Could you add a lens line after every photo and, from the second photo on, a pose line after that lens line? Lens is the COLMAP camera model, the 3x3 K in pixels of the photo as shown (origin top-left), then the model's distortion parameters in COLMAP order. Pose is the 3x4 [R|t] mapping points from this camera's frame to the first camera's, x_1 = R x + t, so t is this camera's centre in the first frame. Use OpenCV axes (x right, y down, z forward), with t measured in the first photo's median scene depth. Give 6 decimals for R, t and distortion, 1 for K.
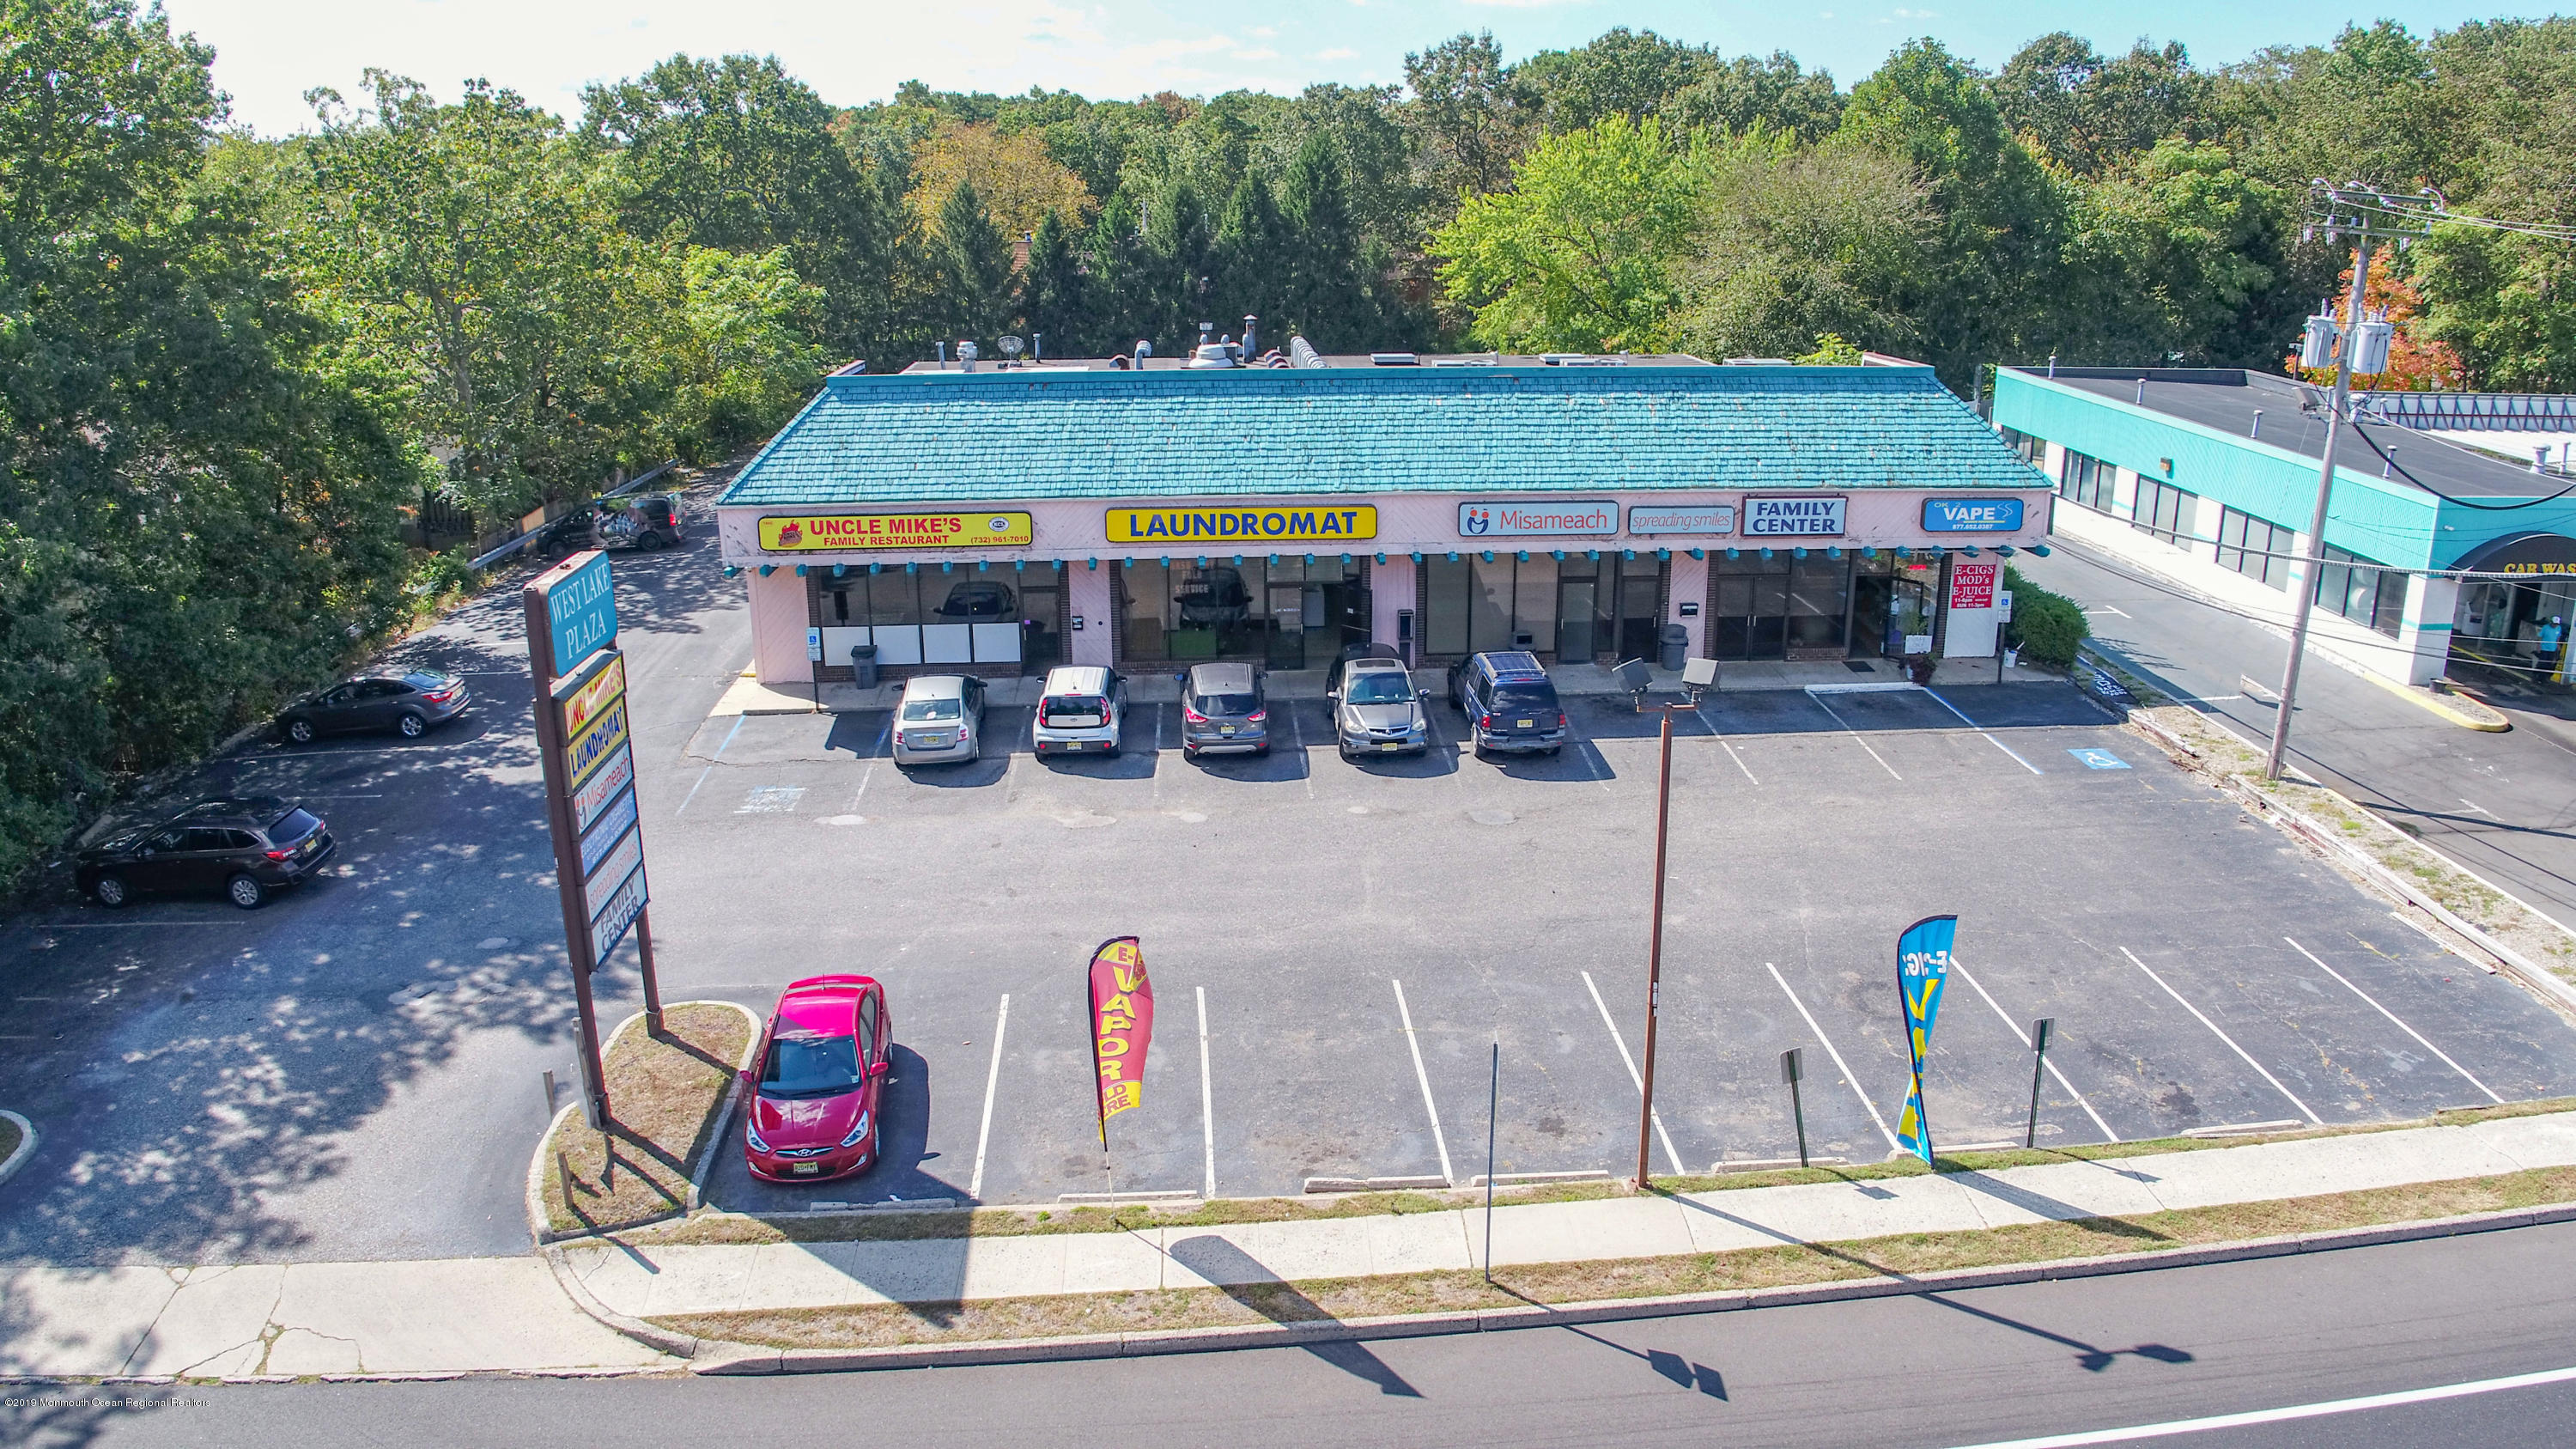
lens RADIAL K [[1818.7, 0, 1292.5], [0, 1818.7, 706.3], [0, 0, 1]] dist [-0.126208, 0.020342]
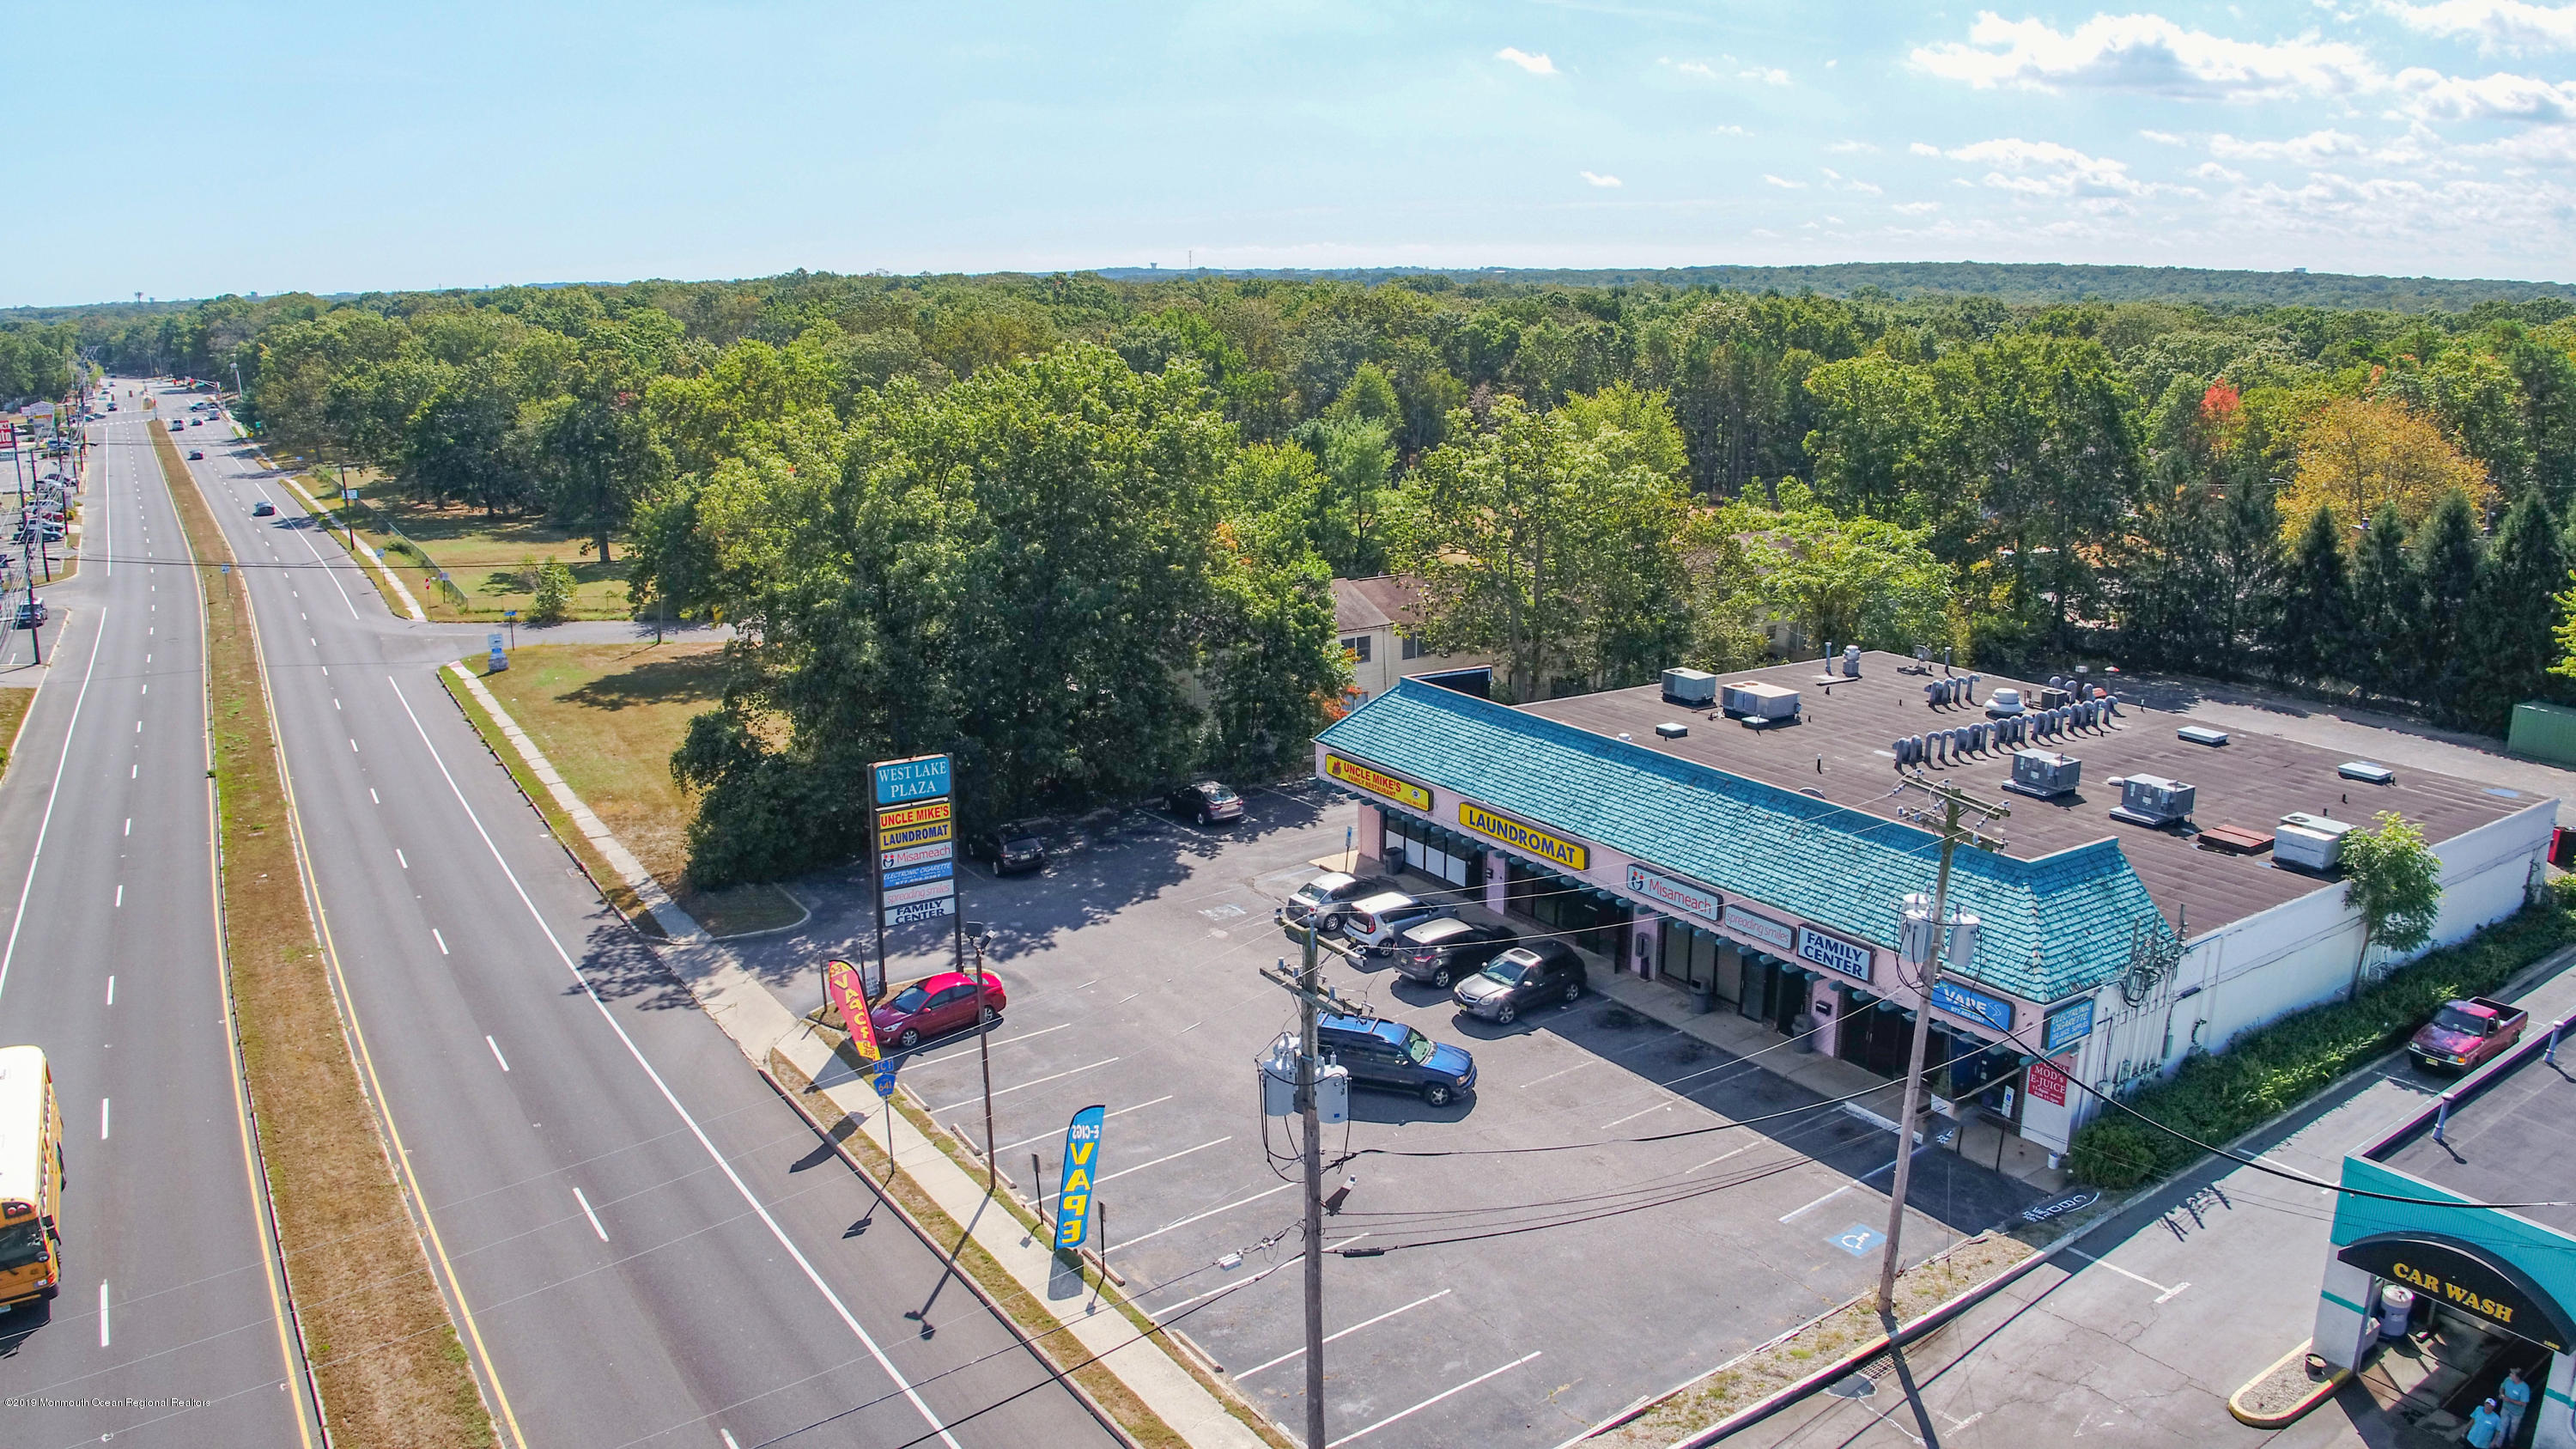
lens RADIAL K [[1818.7, 0, 1290.2], [0, 1818.7, 707.2], [0, 0, 1]] dist [-0.126208, 0.020342]
pose [[0.507513, 0.204346, -0.837062, 1.104781], [-0.253194, 0.963950, 0.081810, -0.281658], [0.823604, 0.170420, 0.540957, 0.065568]]
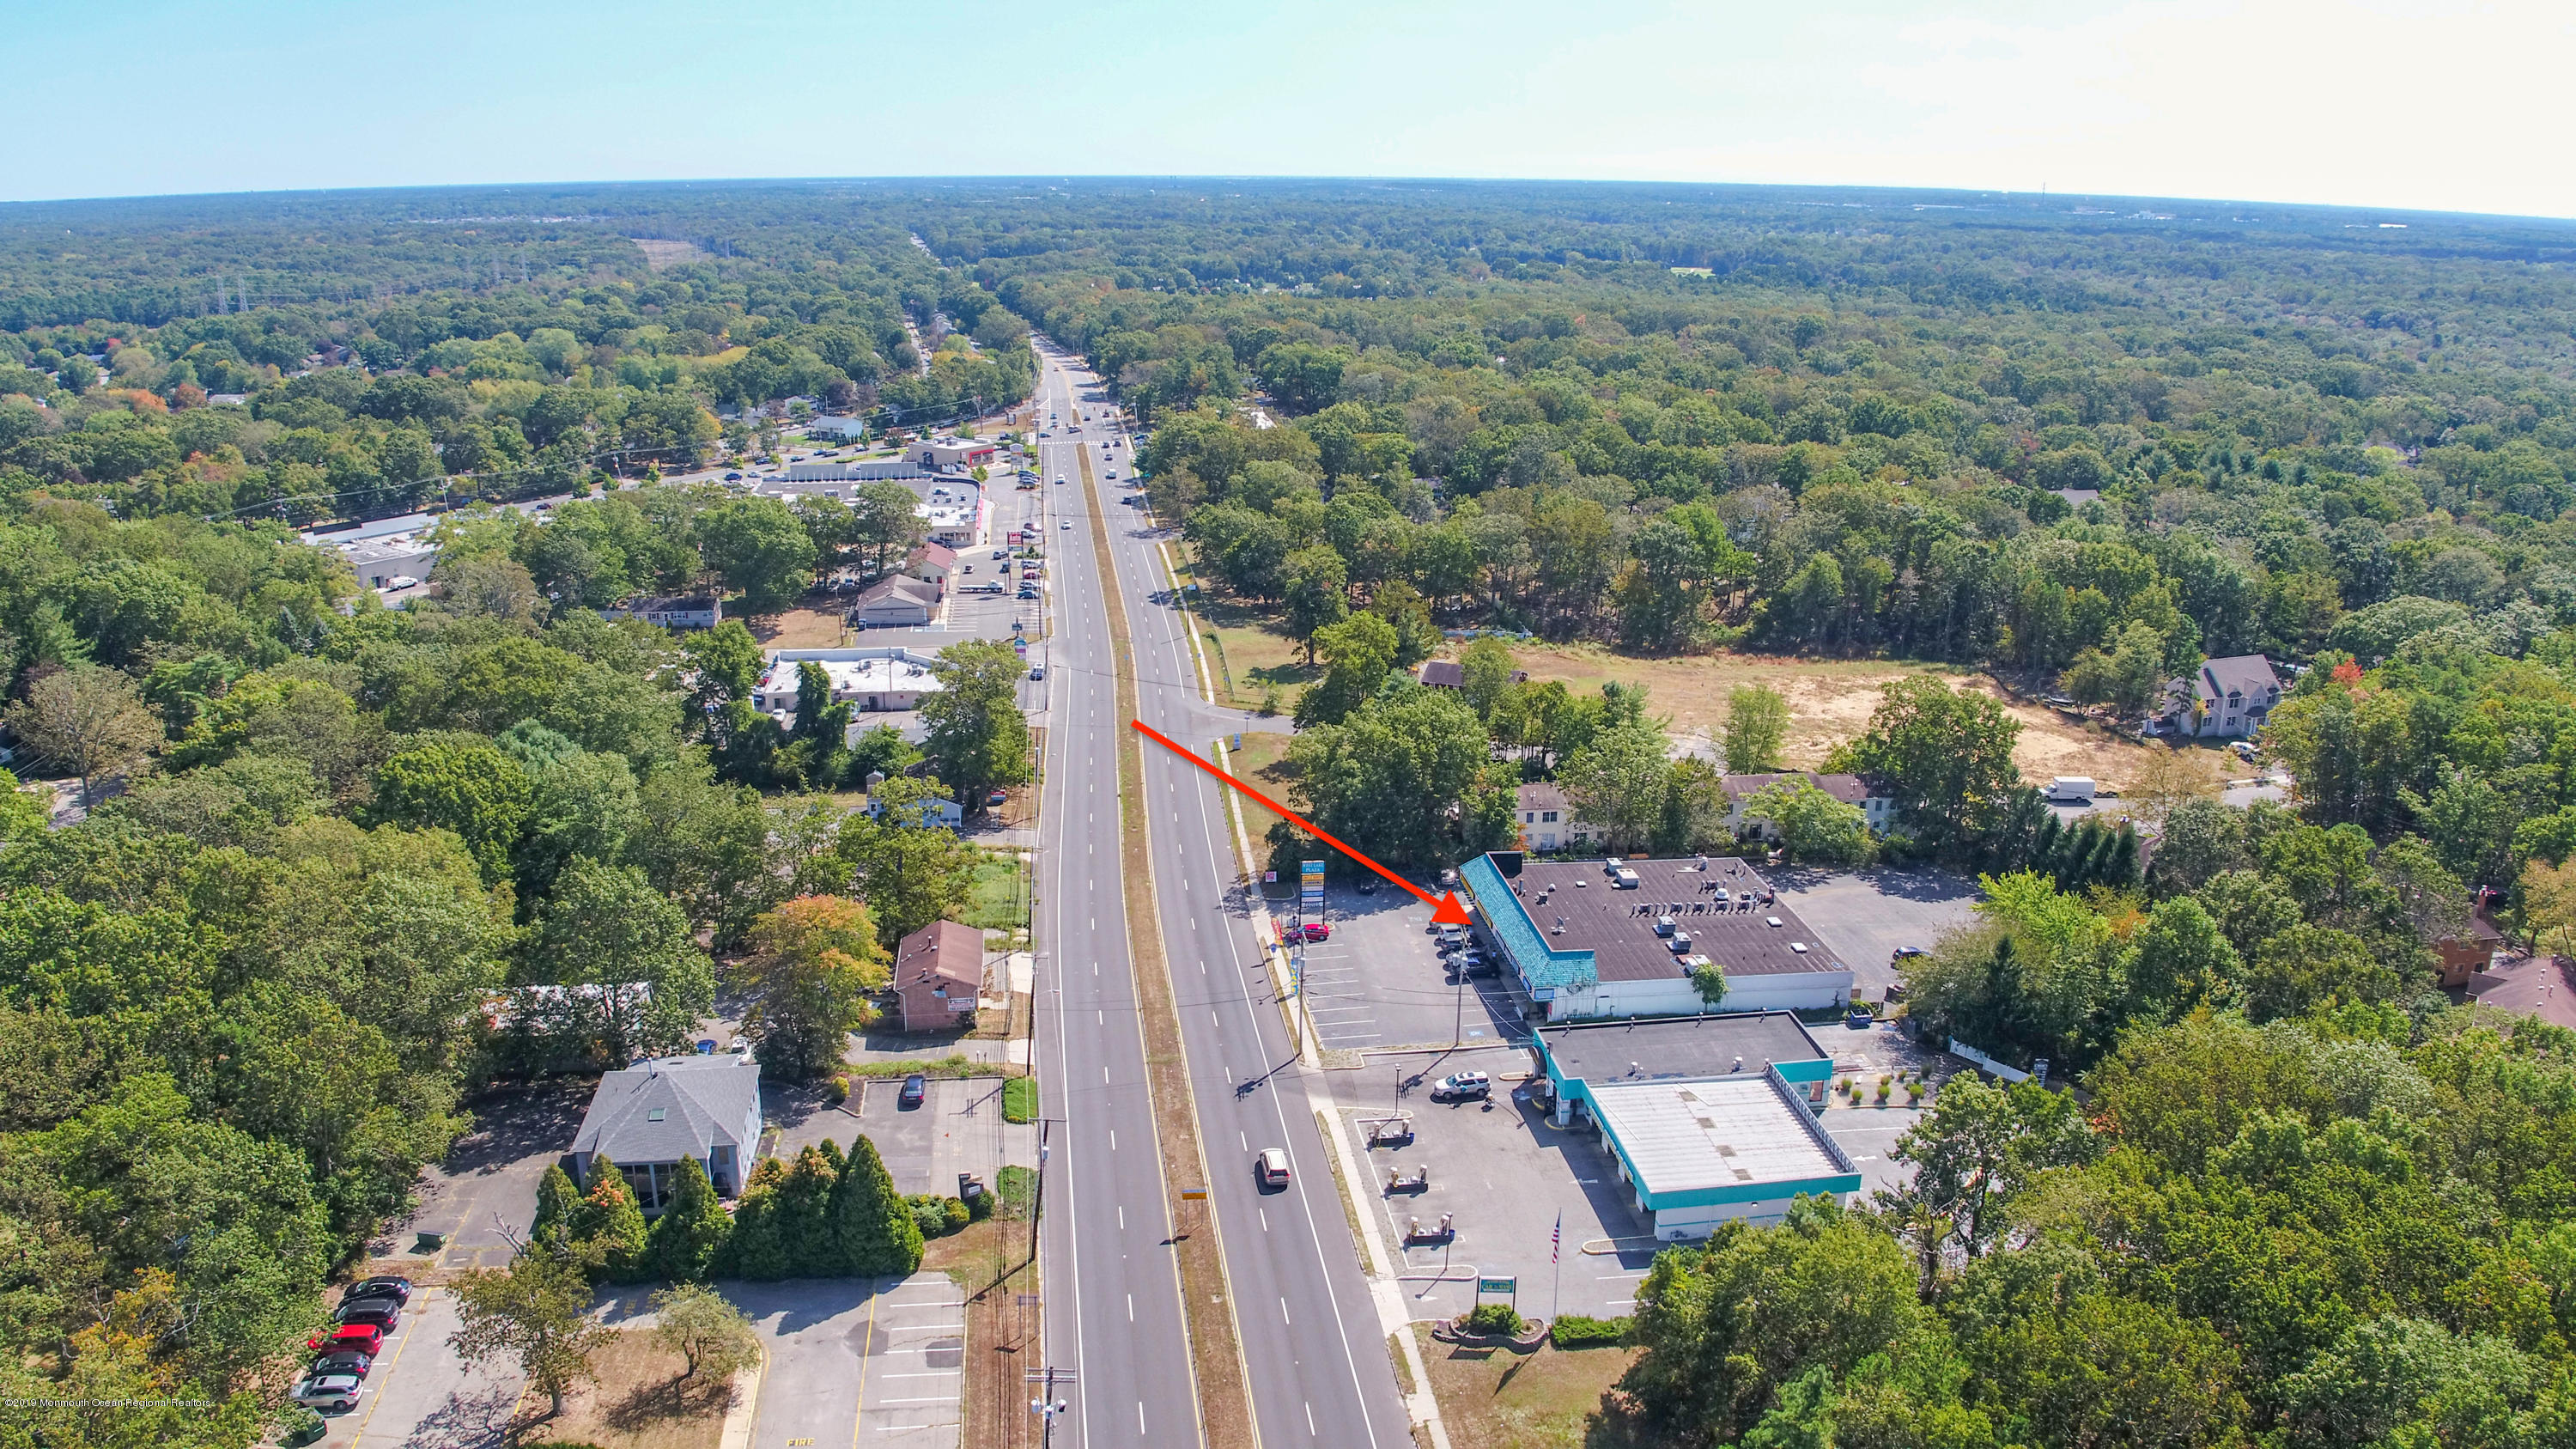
lens RADIAL K [[1818.7, 0, 1282.3], [0, 1818.7, 723.1], [0, 0, 1]] dist [-0.126208, 0.020342]
pose [[0.074498, 0.299328, -0.951238, 4.414011], [-0.303182, 0.915533, 0.264348, -1.699651], [0.950016, 0.268704, 0.158956, -0.377833]]
